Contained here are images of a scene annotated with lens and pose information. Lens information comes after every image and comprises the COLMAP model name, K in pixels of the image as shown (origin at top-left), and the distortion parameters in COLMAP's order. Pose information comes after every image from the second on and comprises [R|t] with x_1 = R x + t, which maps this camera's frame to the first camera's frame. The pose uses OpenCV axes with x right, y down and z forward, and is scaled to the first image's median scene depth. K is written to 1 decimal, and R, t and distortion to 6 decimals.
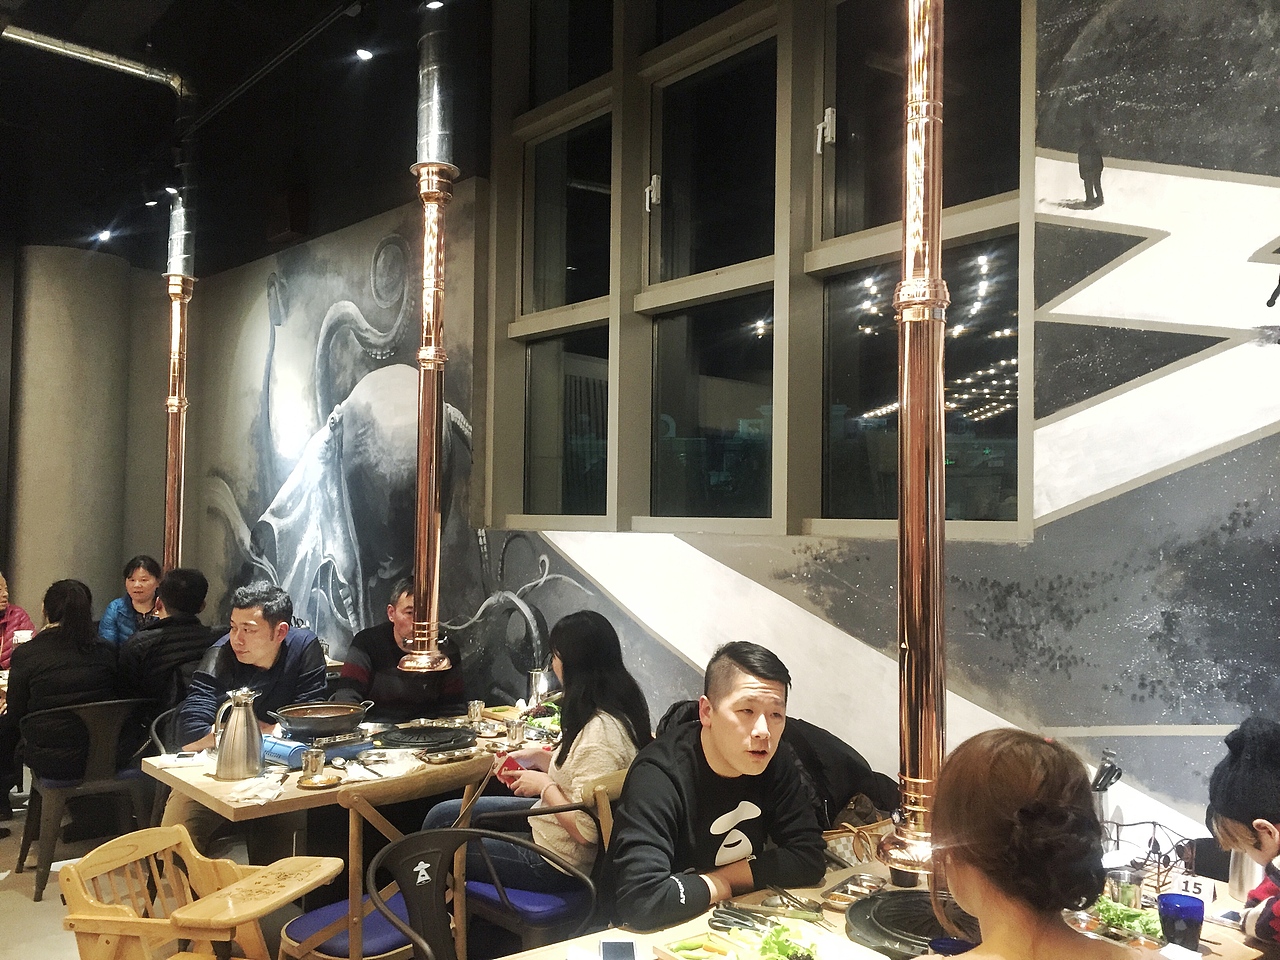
lens RADIAL K [[1070.0, 0, 640.3], [0, 1070.0, 474.4], [0, 0, 1]] dist [0.017238, 0.007116]
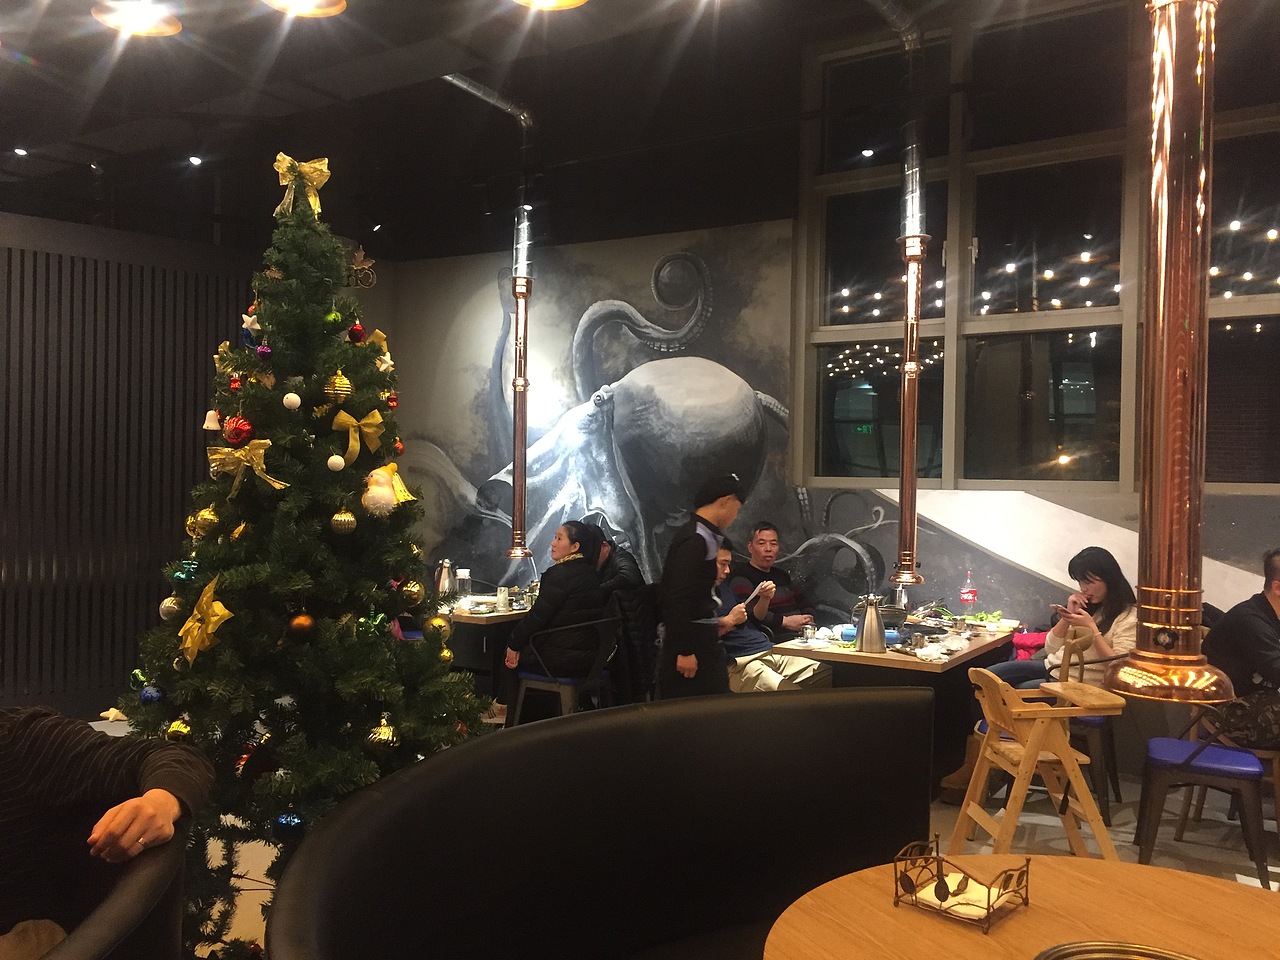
lens RADIAL K [[1070.0, 0, 639.8], [0, 1070.0, 486.1], [0, 0, 1]] dist [0.017238, 0.007116]
pose [[0.964712, 0.001130, 0.263307, -0.583236], [-0.014987, 0.998605, 0.050622, -0.012995], [-0.262882, -0.052782, 0.963383, -0.194517]]
